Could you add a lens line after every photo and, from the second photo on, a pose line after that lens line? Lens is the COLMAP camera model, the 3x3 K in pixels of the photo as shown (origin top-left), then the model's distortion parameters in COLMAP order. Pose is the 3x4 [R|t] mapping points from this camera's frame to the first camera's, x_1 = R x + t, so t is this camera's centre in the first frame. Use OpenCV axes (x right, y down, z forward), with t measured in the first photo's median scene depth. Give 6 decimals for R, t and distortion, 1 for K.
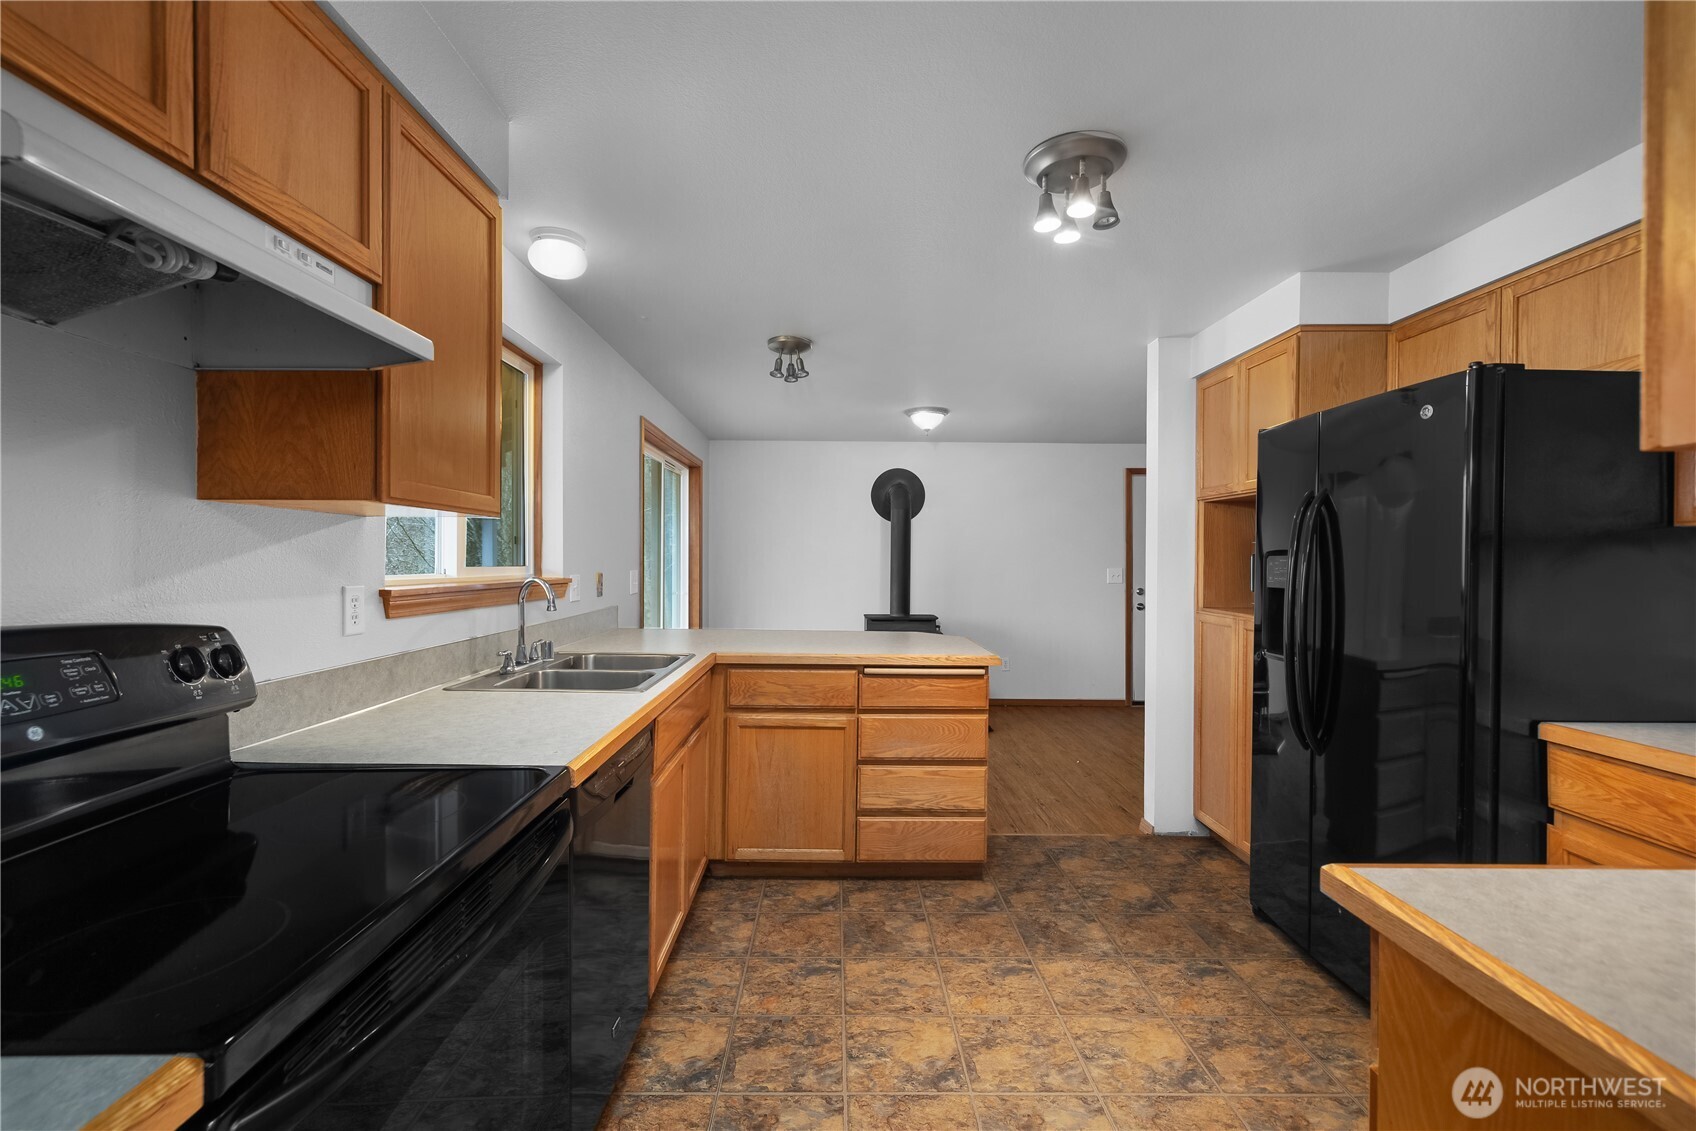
lens RADIAL K [[763.6, 0, 848.0], [0, 763.6, 565.5], [0, 0, 1]] dist [0.000942, 0.000031]
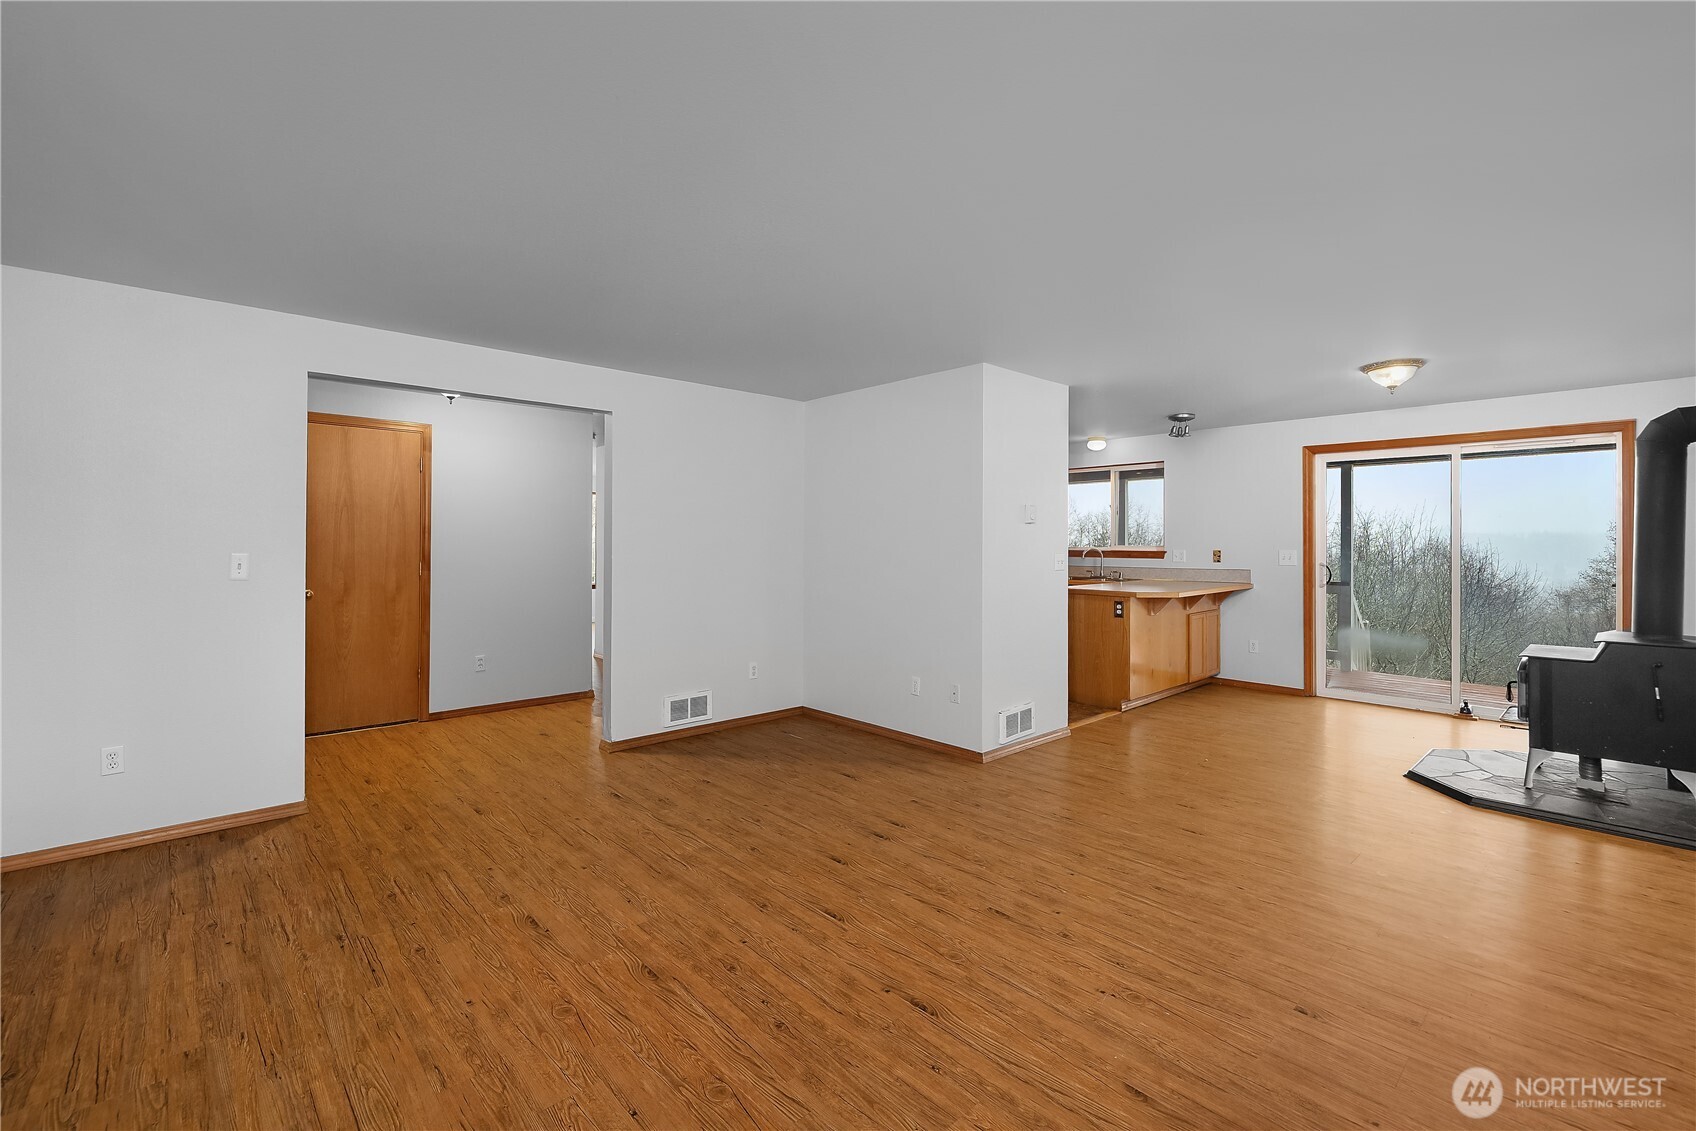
lens RADIAL K [[746.0, 0, 852.3], [0, 746.0, 543.1], [0, 0, 1]] dist [-0.000980, -0.000124]
pose [[-0.743061, -0.011606, -0.669123, 2.543507], [-0.015664, 0.999877, 0.000052, 0.009555], [0.669041, 0.010520, -0.743151, 2.786422]]
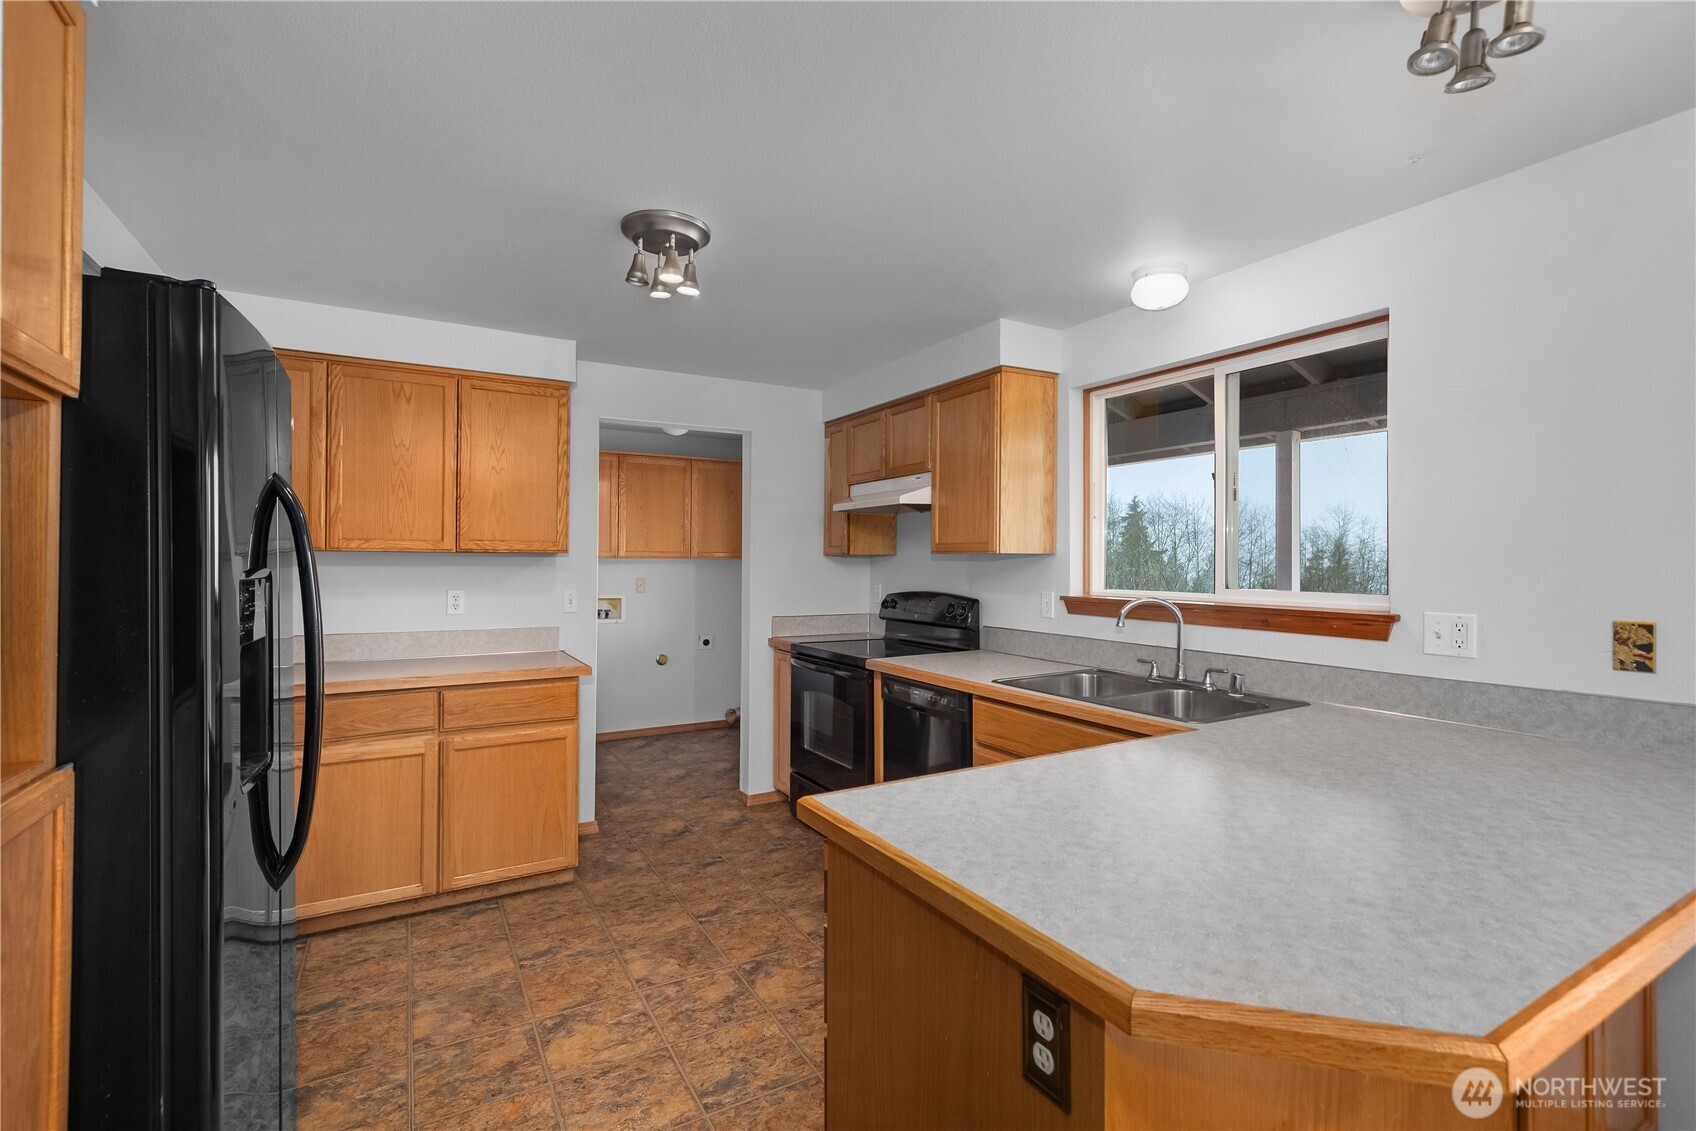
lens RADIAL K [[763.6, 0, 848.0], [0, 763.6, 565.5], [0, 0, 1]] dist [0.000942, 0.000031]
pose [[-0.878017, -0.011265, -0.478497, 0.515099], [-0.016370, 0.999845, 0.006498, -0.033340], [0.478350, 0.013539, -0.878065, 1.839367]]
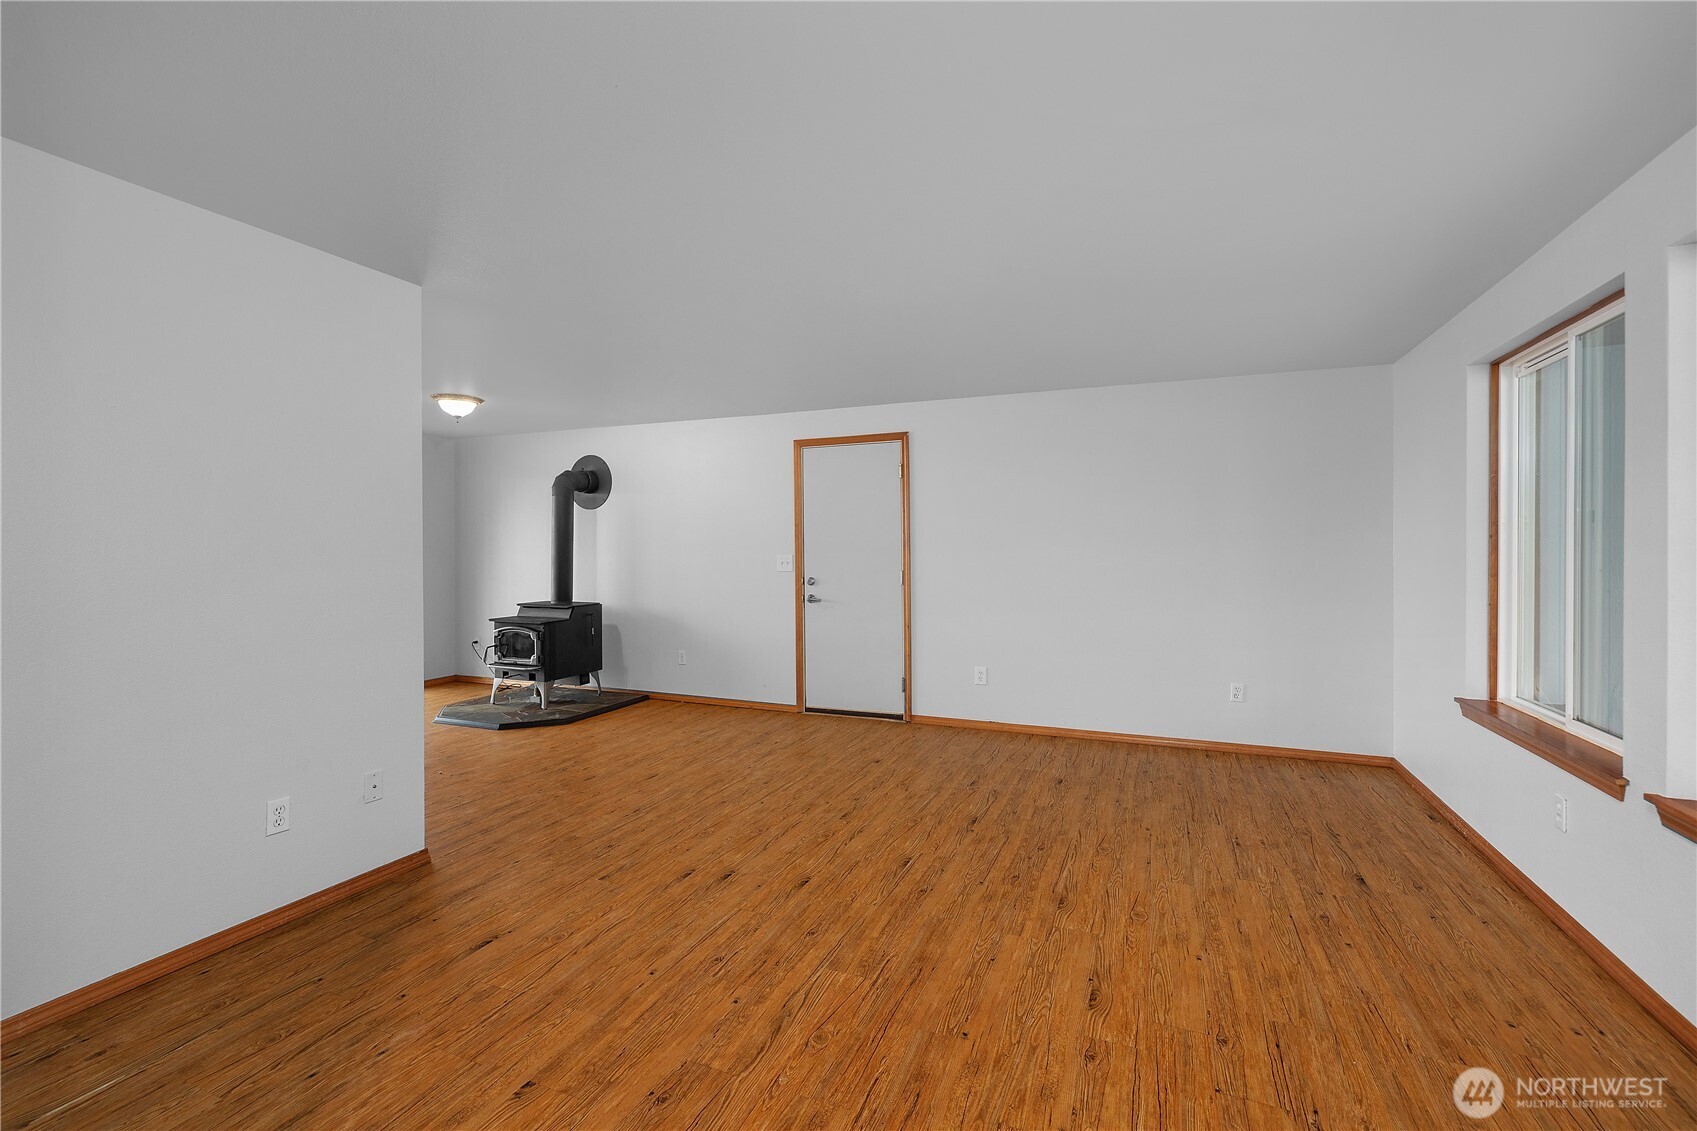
lens RADIAL K [[726.8, 0, 848.5], [0, 726.8, 565.5], [0, 0, 1]] dist [0.000825, -0.000241]
pose [[0.917776, -0.000212, -0.397099, 2.242398], [0.004944, 0.999928, 0.010893, 0.021940], [0.397068, -0.011960, 0.917711, 0.780931]]
